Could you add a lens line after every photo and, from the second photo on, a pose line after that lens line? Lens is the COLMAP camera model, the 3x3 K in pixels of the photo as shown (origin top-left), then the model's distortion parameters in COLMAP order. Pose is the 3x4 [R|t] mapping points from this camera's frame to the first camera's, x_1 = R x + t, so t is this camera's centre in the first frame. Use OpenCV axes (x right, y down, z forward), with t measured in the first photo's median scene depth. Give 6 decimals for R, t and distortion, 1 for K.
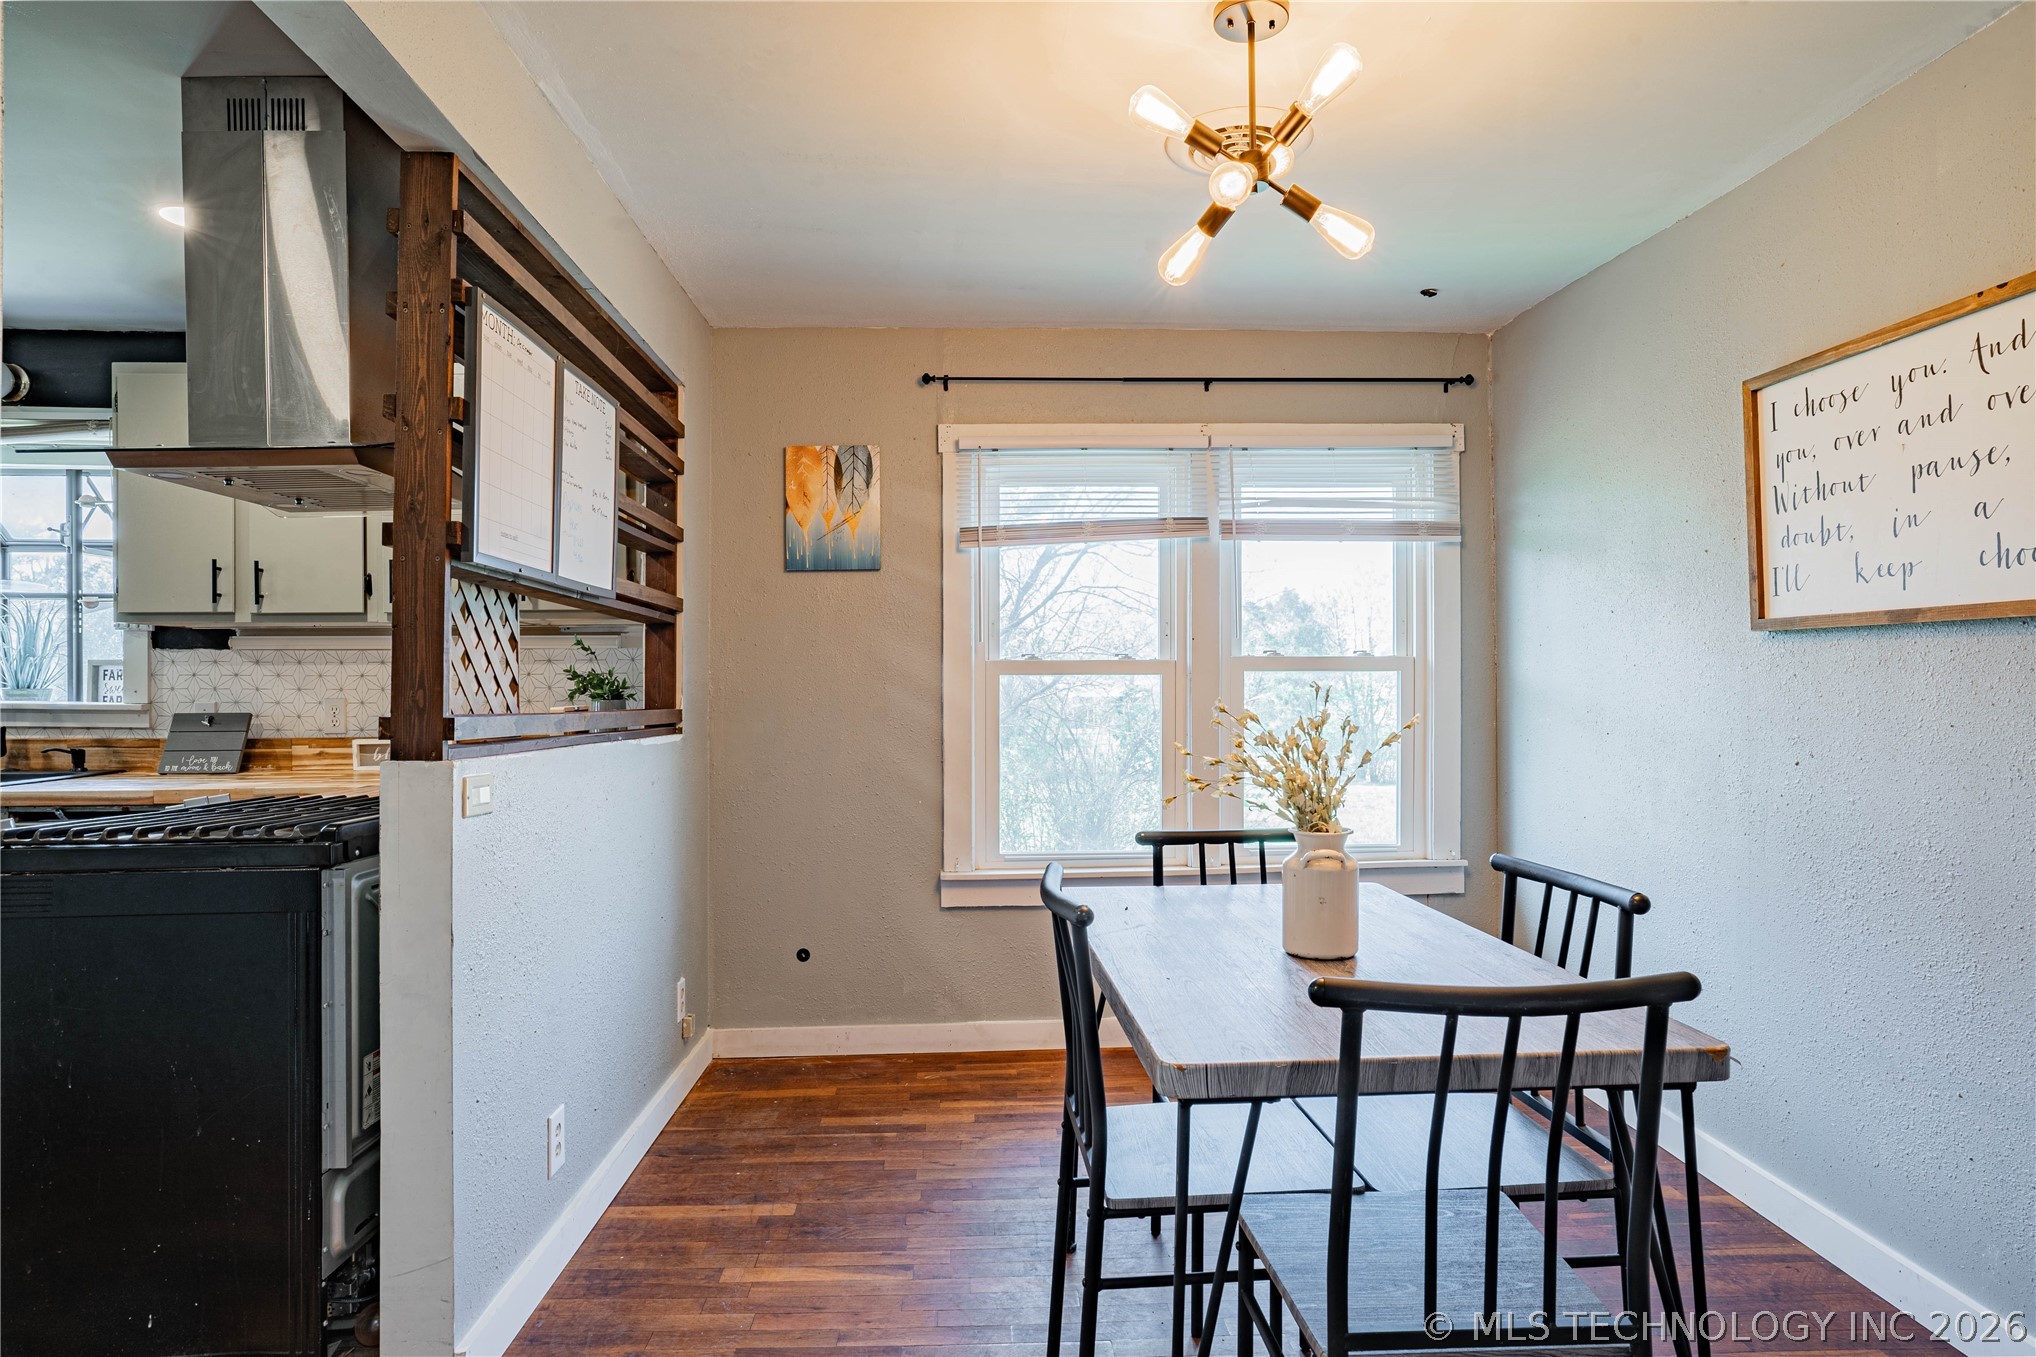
lens RADIAL K [[1124.2, 0, 1021.1], [0, 1124.2, 690.7], [0, 0, 1]] dist [-0.013824, 0.005462]
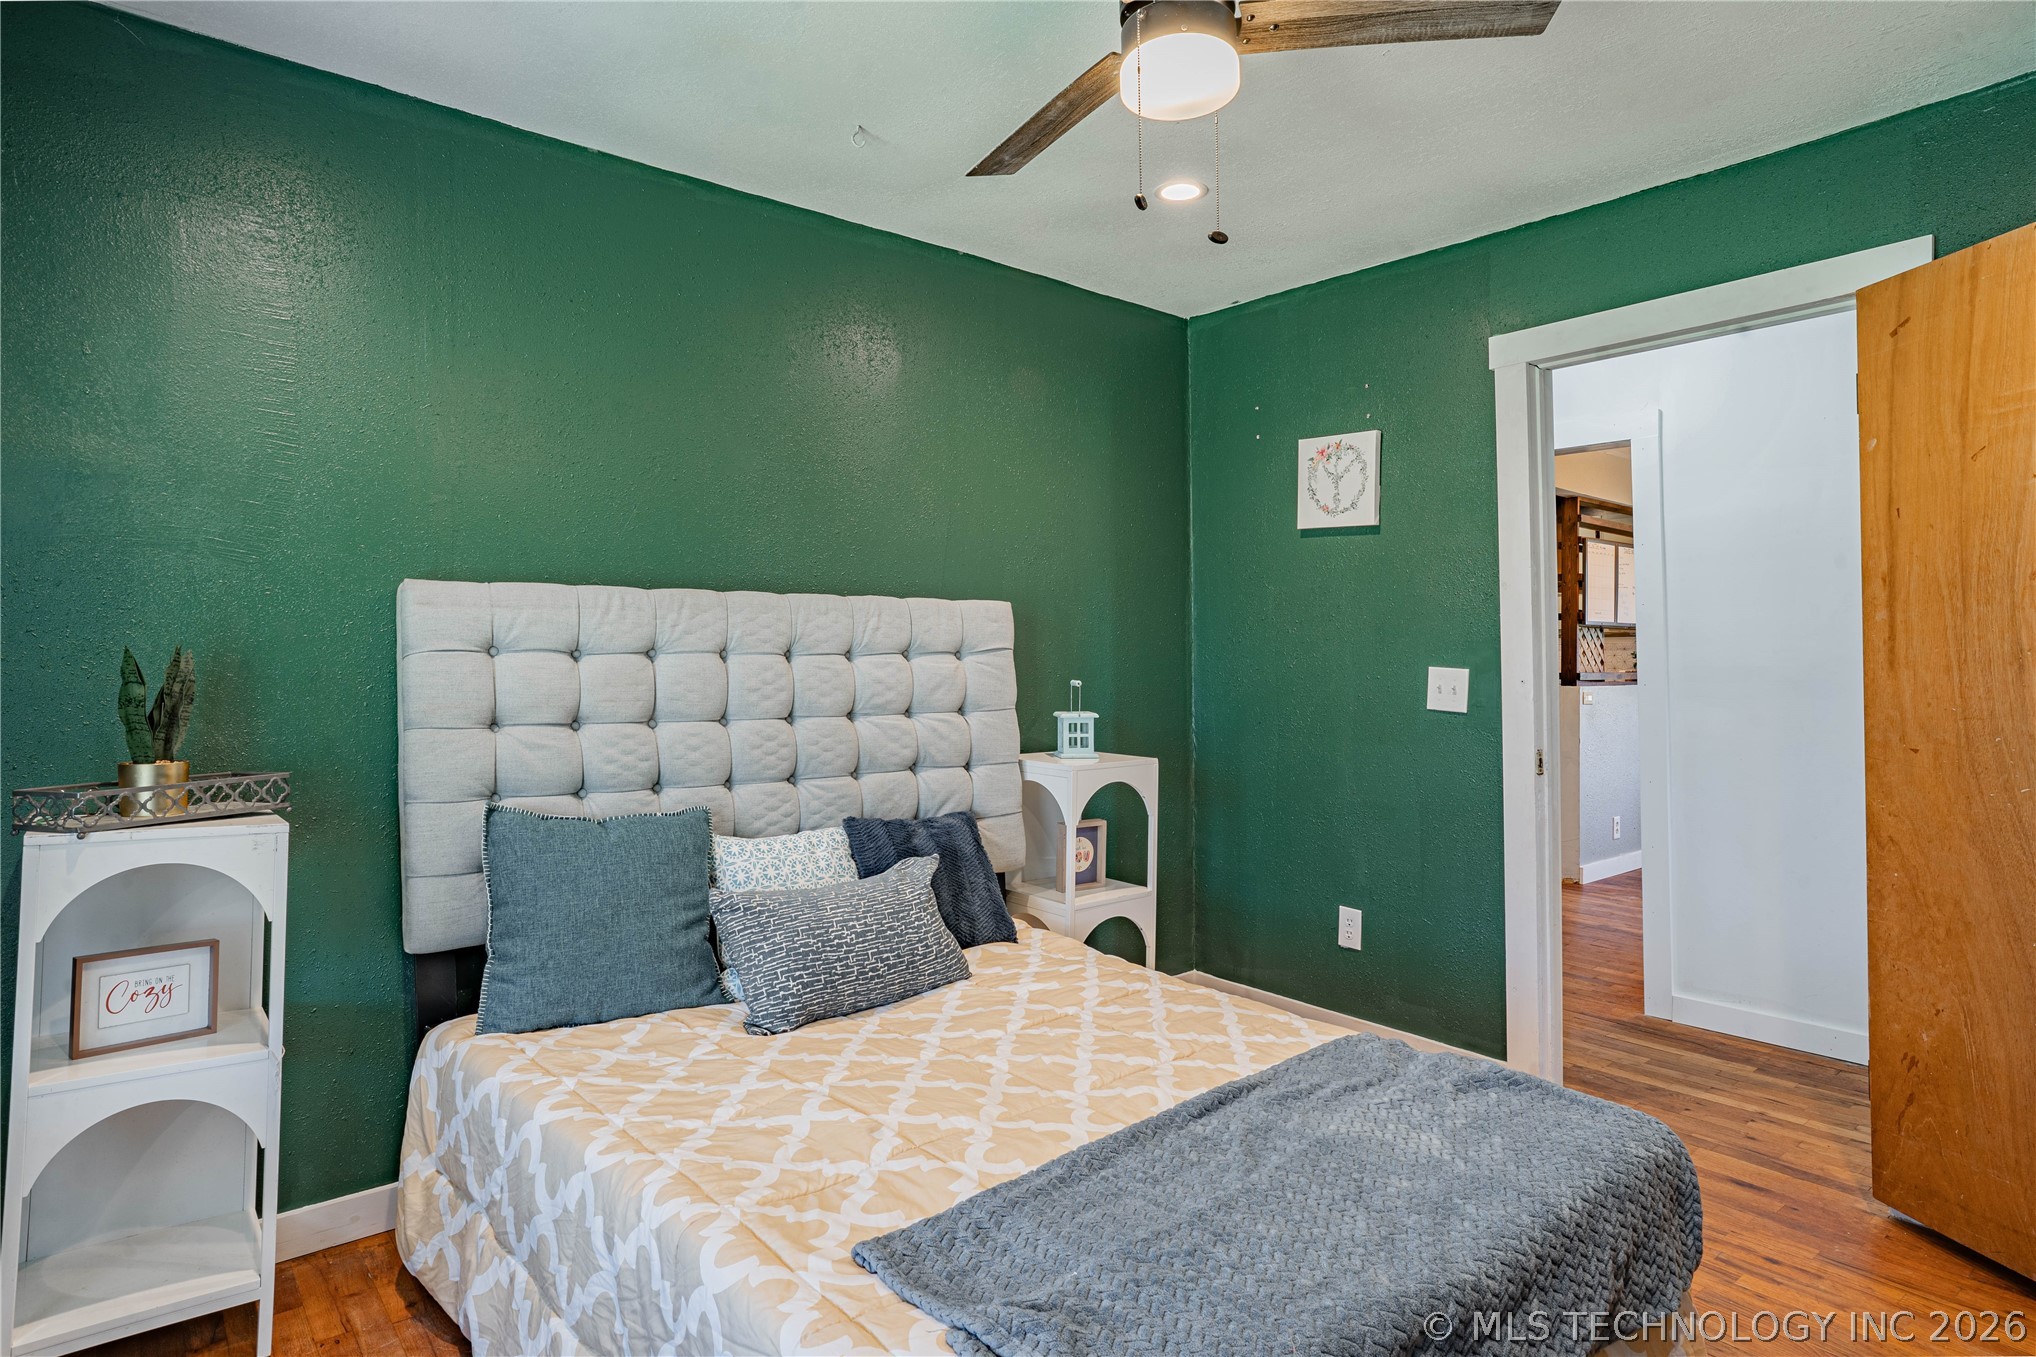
lens RADIAL K [[1124.2, 0, 1020.8], [0, 1124.2, 669.7], [0, 0, 1]] dist [-0.013824, 0.005462]
pose [[0.596579, 0.004406, -0.802543, 0.988591], [0.005071, 0.999944, 0.009260, -0.021055], [0.802539, -0.009594, 0.596523, -1.951152]]
